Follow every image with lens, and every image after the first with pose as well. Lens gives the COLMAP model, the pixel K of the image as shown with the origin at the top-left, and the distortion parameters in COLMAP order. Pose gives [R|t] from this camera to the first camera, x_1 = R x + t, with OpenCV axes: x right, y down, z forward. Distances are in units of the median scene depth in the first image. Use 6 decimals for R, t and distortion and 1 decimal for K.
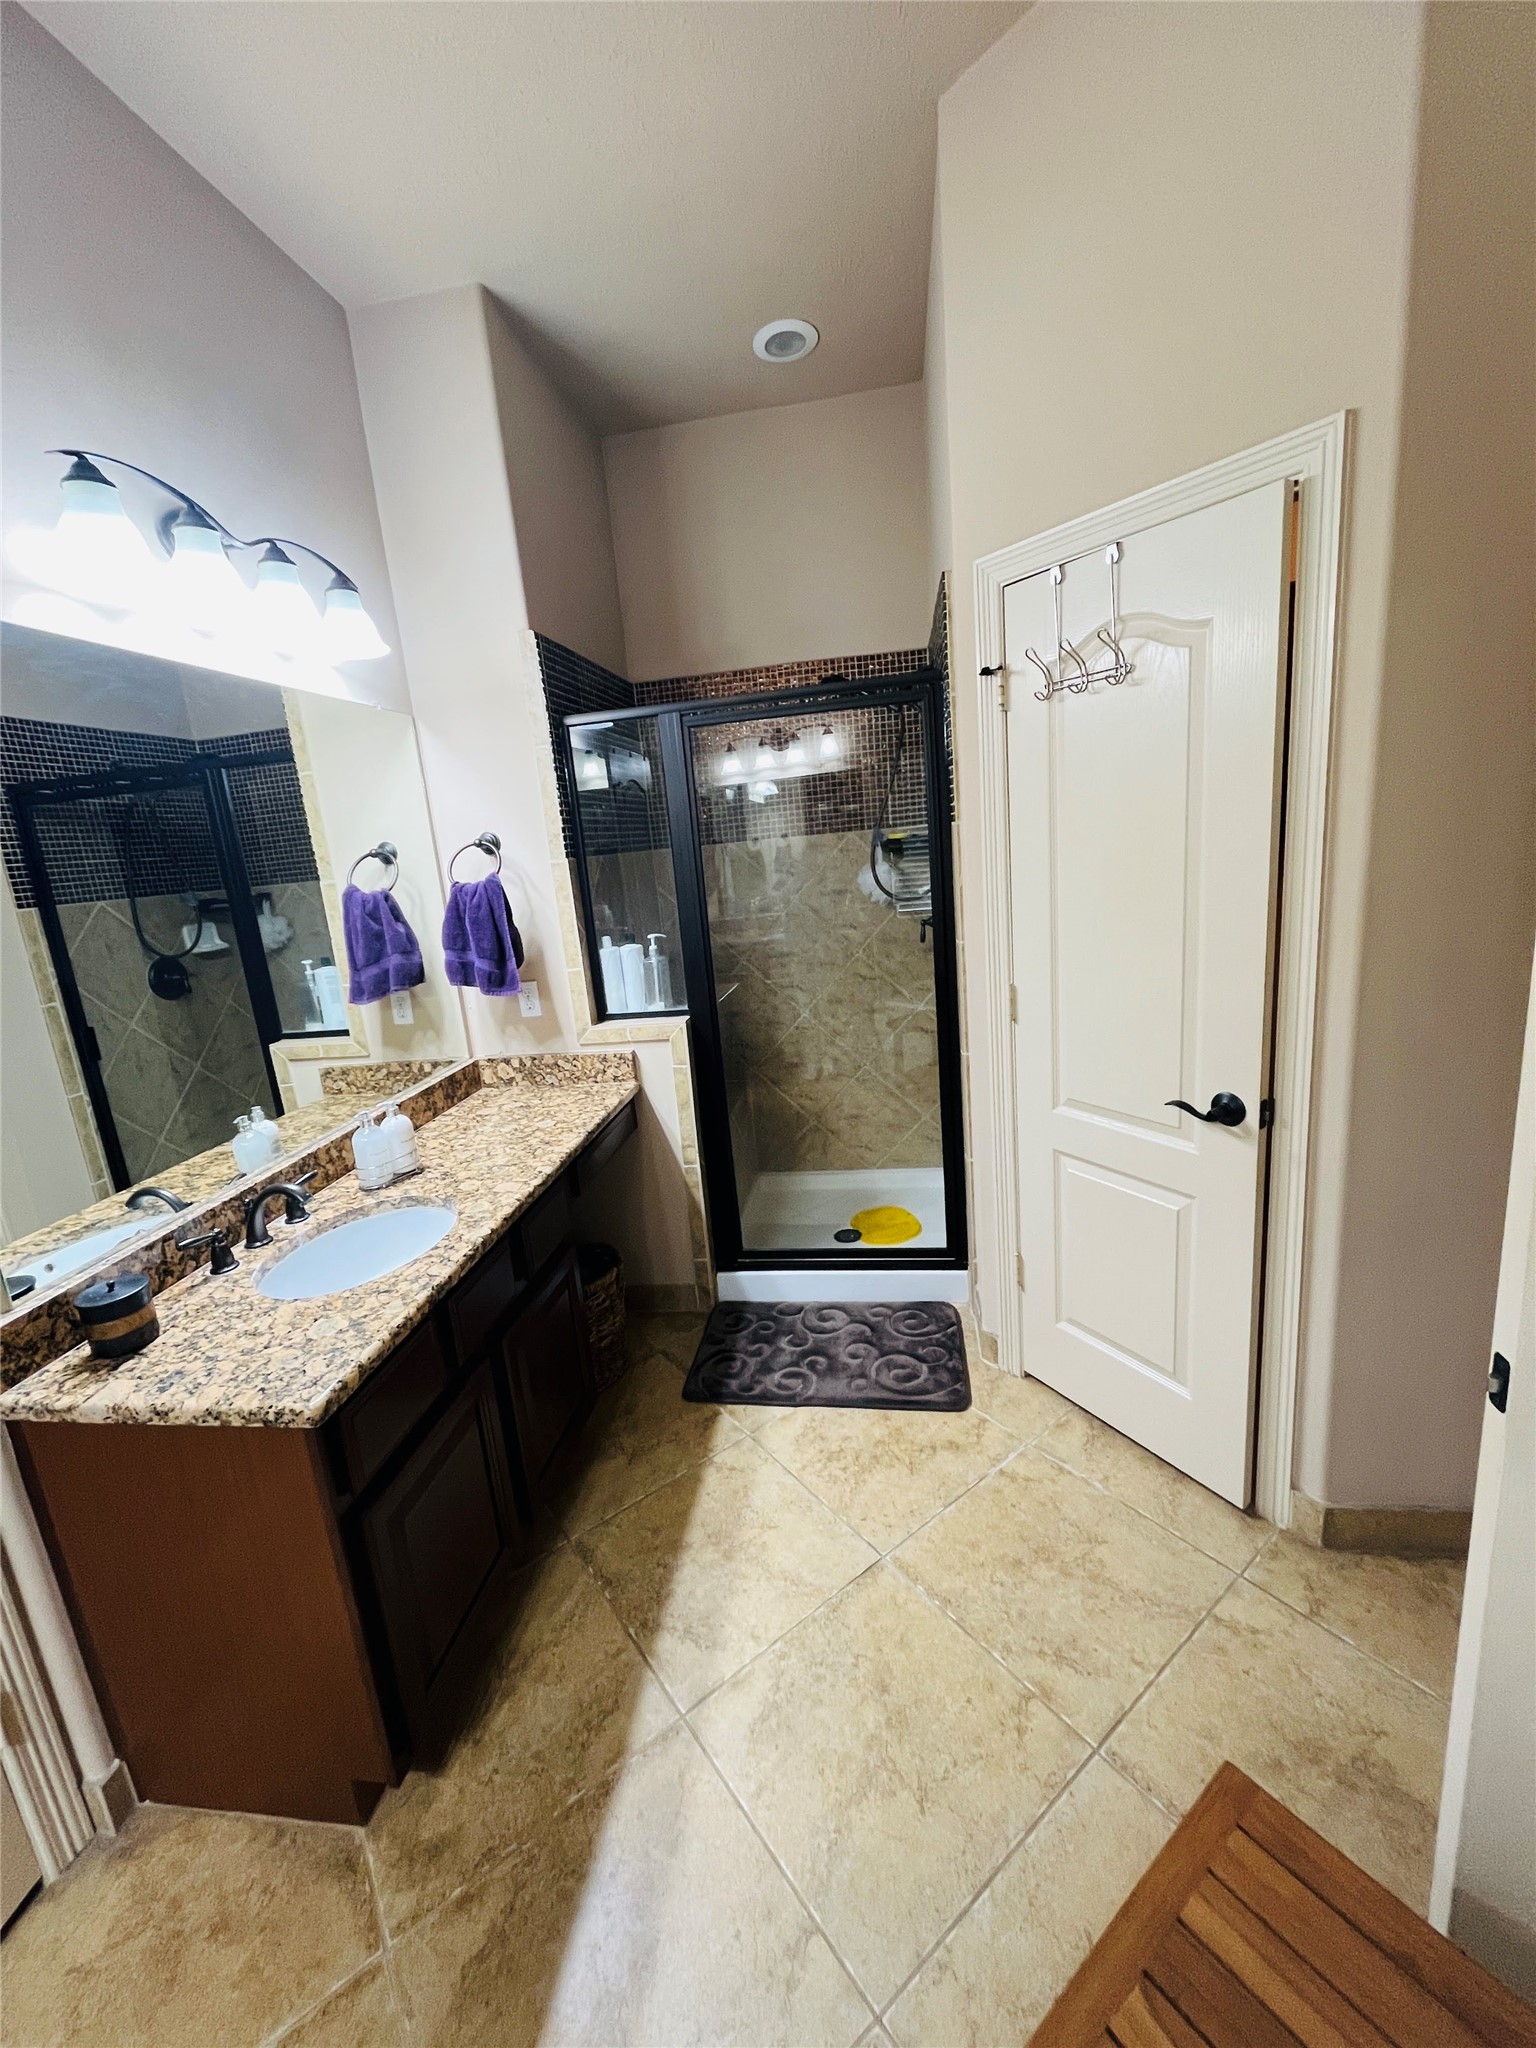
lens RADIAL K [[823.3, 0, 765.8], [0, 823.3, 1023.4], [0, 0, 1]] dist [-0.001719, 0.000643]
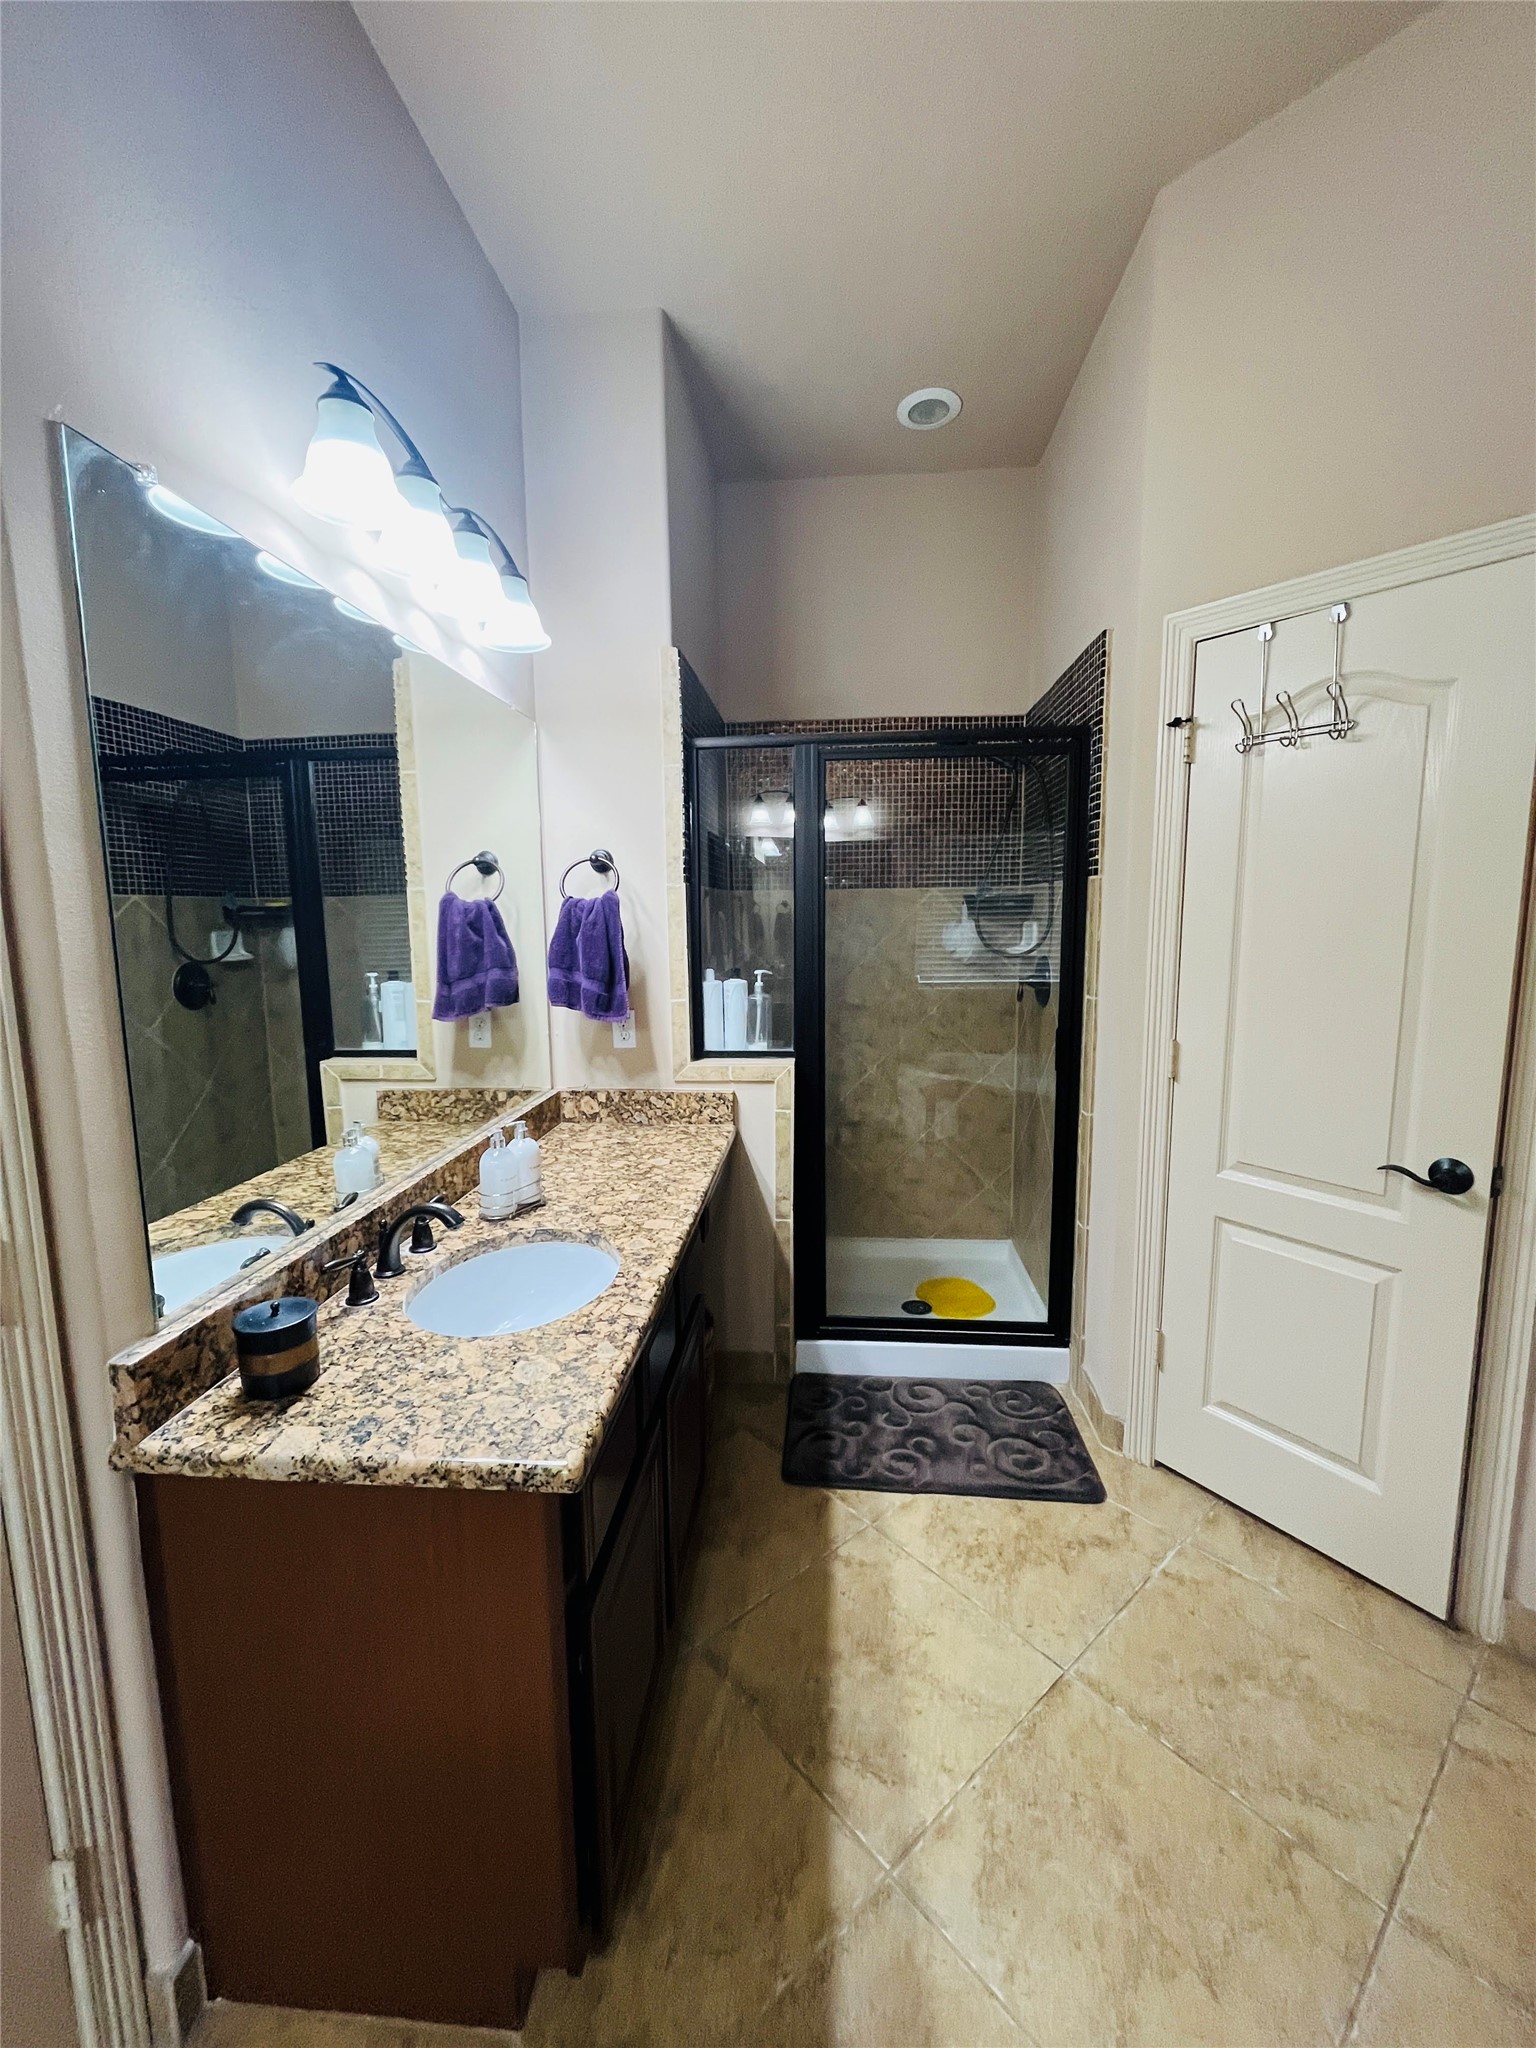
lens RADIAL K [[823.3, 0, 768.5], [0, 823.3, 1024.6], [0, 0, 1]] dist [-0.001719, 0.000643]
pose [[0.994904, 0.068788, 0.073720, -0.269345], [-0.061807, 0.993735, -0.093121, 0.058317], [-0.079664, 0.088090, 0.992922, 0.084297]]
